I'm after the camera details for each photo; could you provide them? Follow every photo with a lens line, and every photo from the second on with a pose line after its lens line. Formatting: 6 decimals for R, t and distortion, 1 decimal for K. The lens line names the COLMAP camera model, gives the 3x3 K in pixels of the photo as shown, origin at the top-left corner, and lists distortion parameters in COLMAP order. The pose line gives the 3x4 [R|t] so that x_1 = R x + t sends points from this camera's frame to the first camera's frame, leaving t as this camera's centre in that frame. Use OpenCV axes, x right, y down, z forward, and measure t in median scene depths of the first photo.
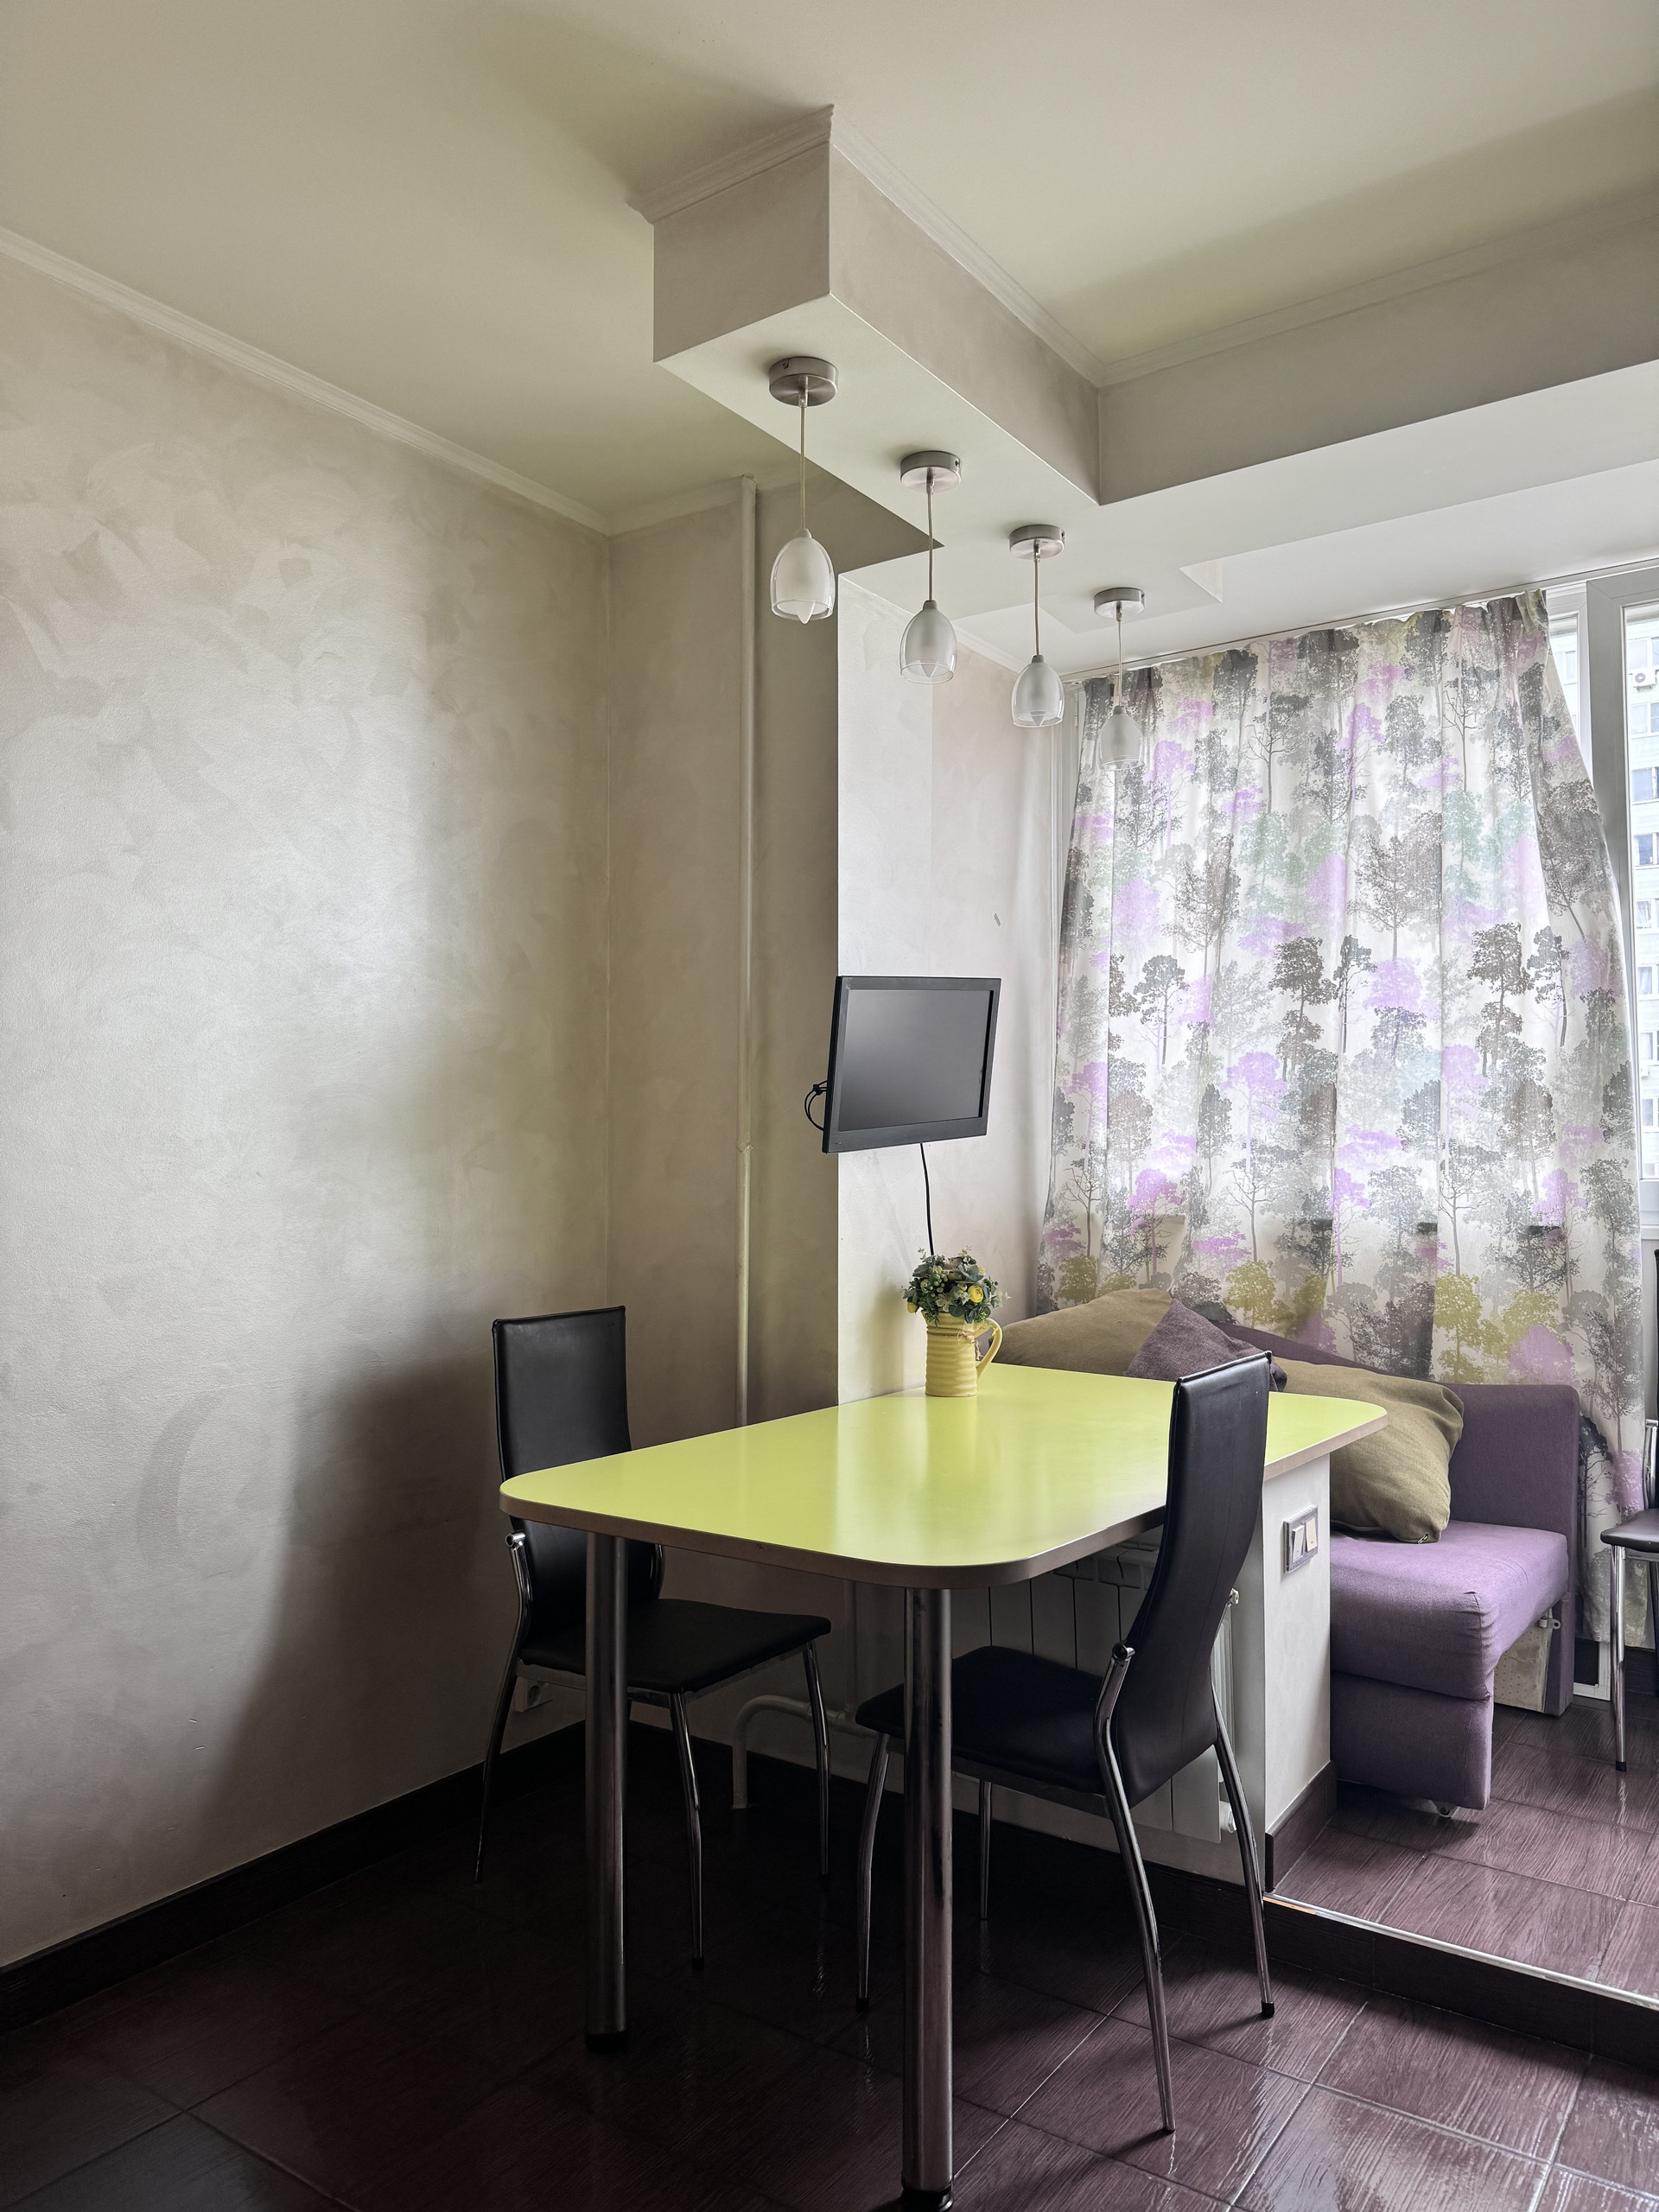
lens RADIAL K [[1546.3, 0, 829.5], [0, 1546.3, 1106.0], [0, 0, 1]] dist [0.057791, 0.000369]
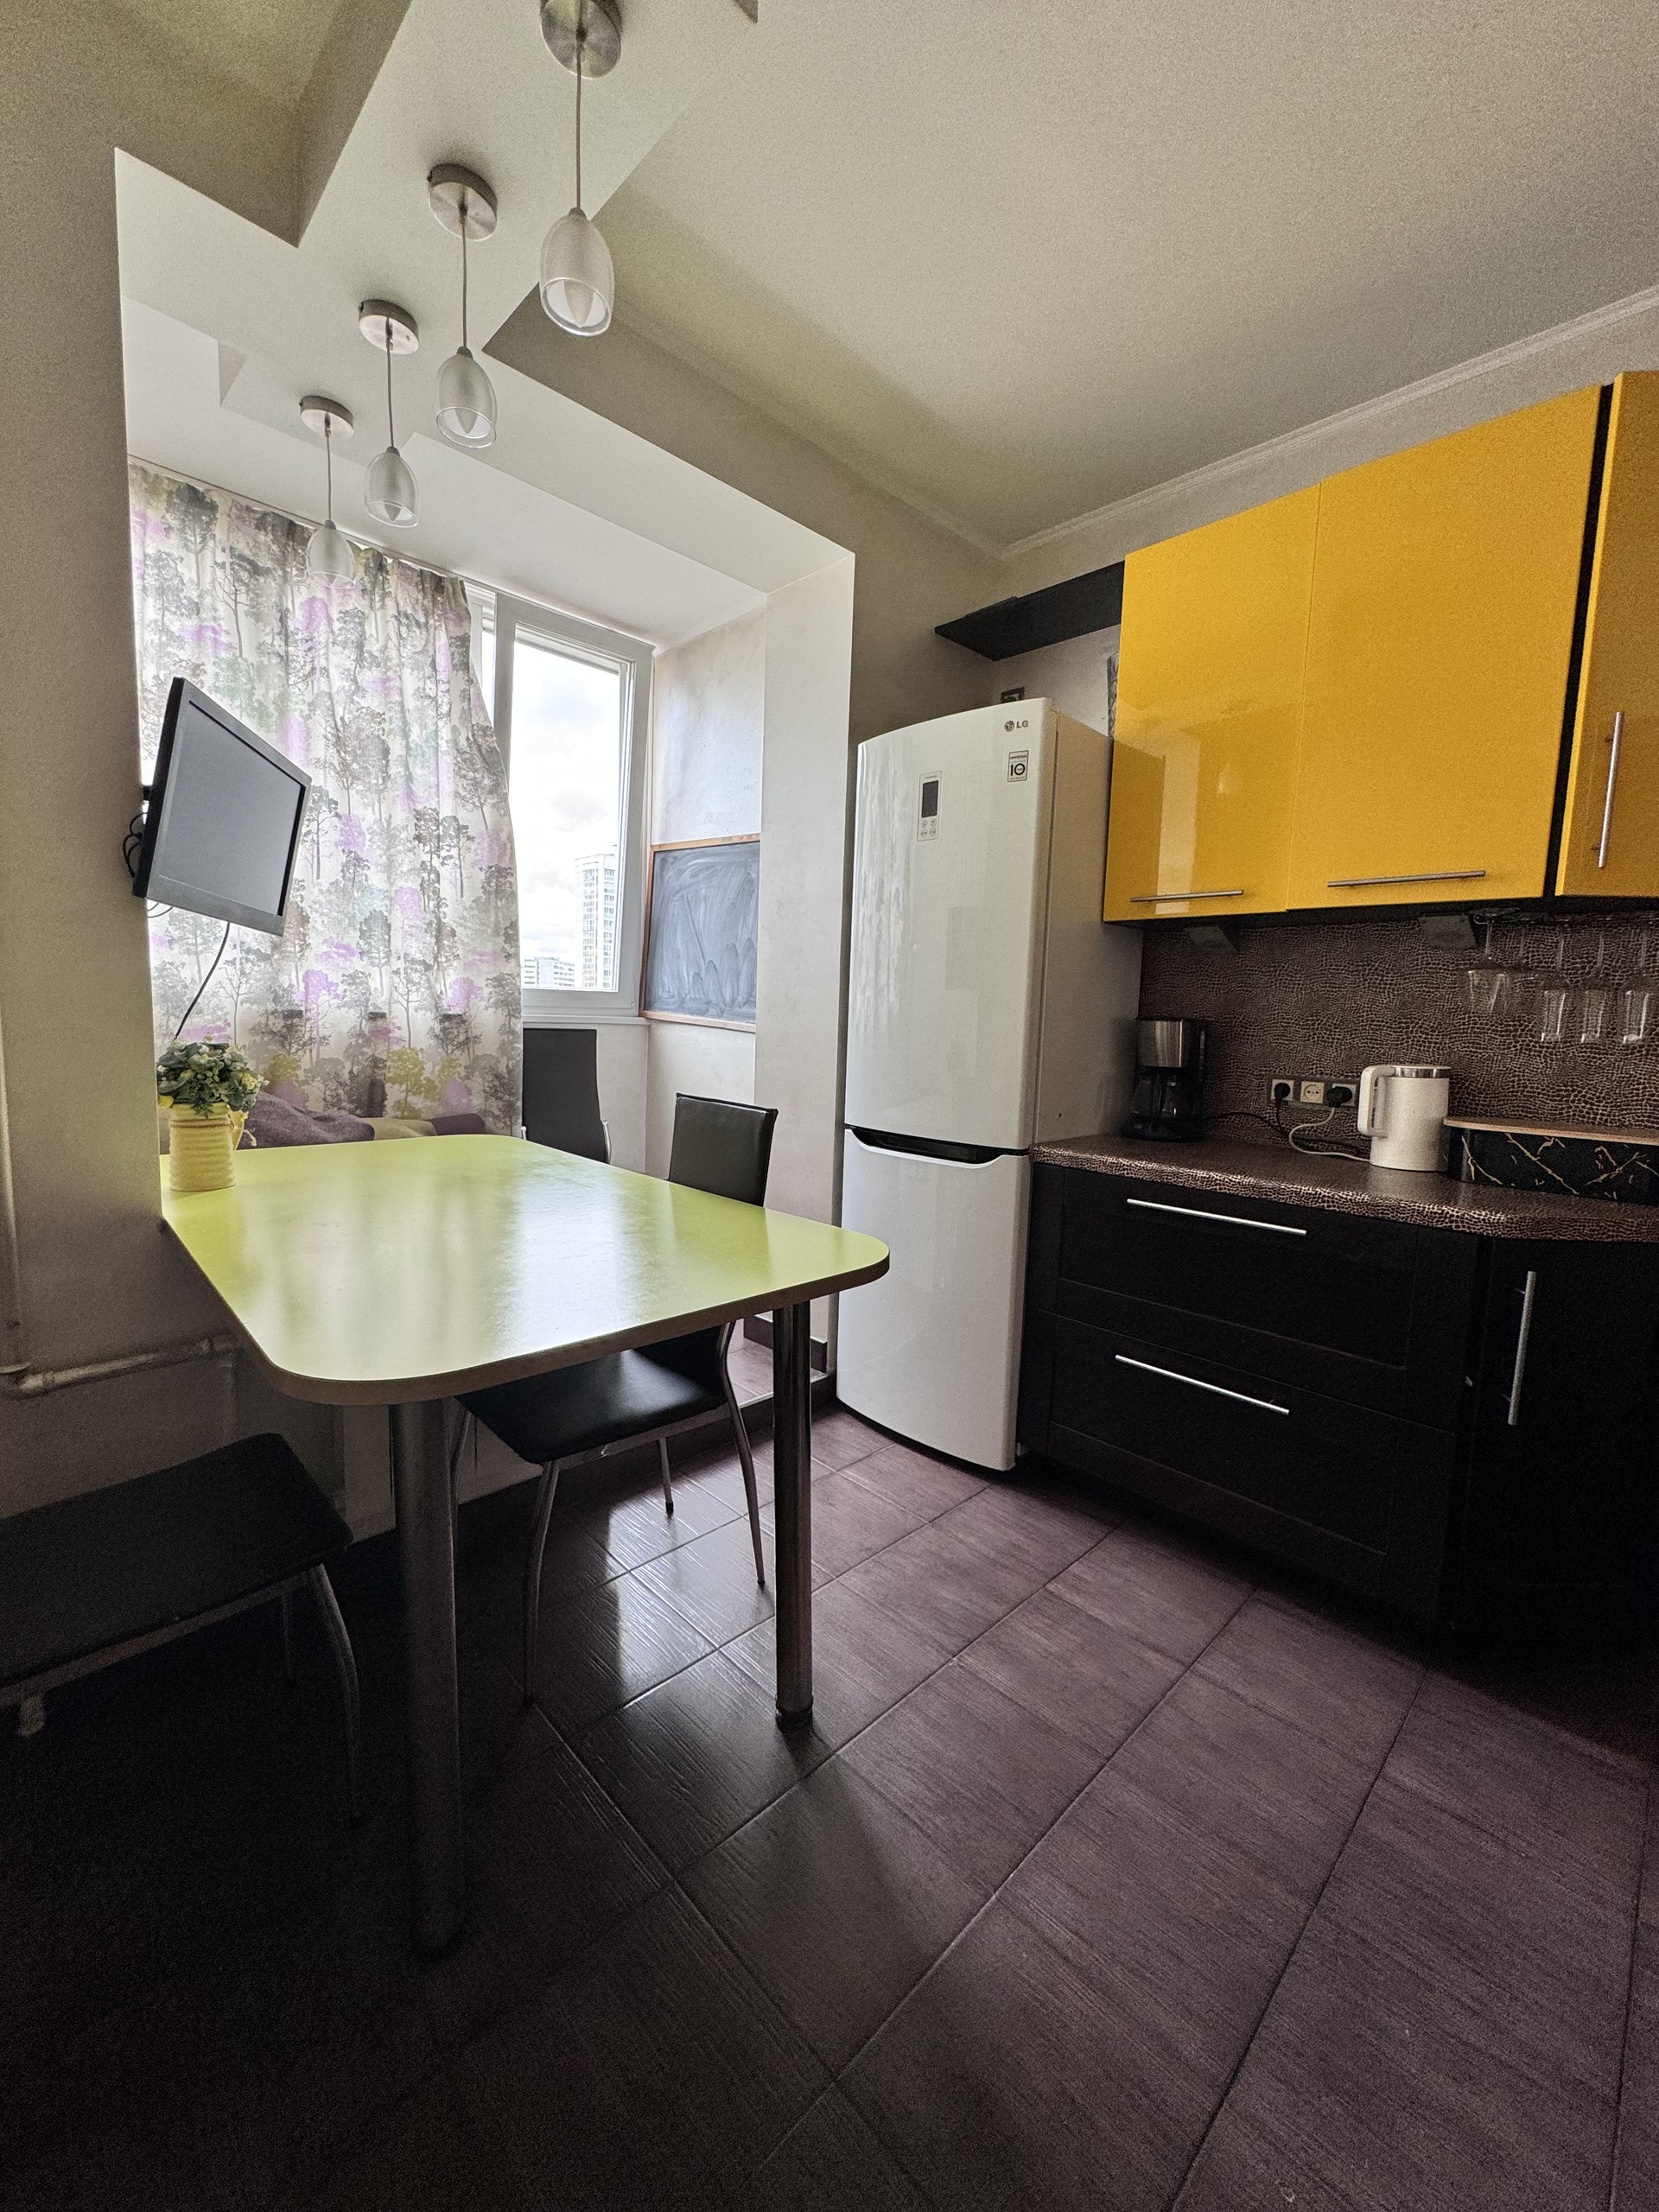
lens RADIAL K [[893.6, 0, 829.5], [0, 893.6, 1106.0], [0, 0, 1]] dist [-0.000305, -0.000121]
pose [[0.182623, -0.095766, 0.978508, -0.339525], [-0.064930, 0.991898, 0.109194, 0.044409], [-0.981037, -0.083475, 0.174925, 0.453935]]
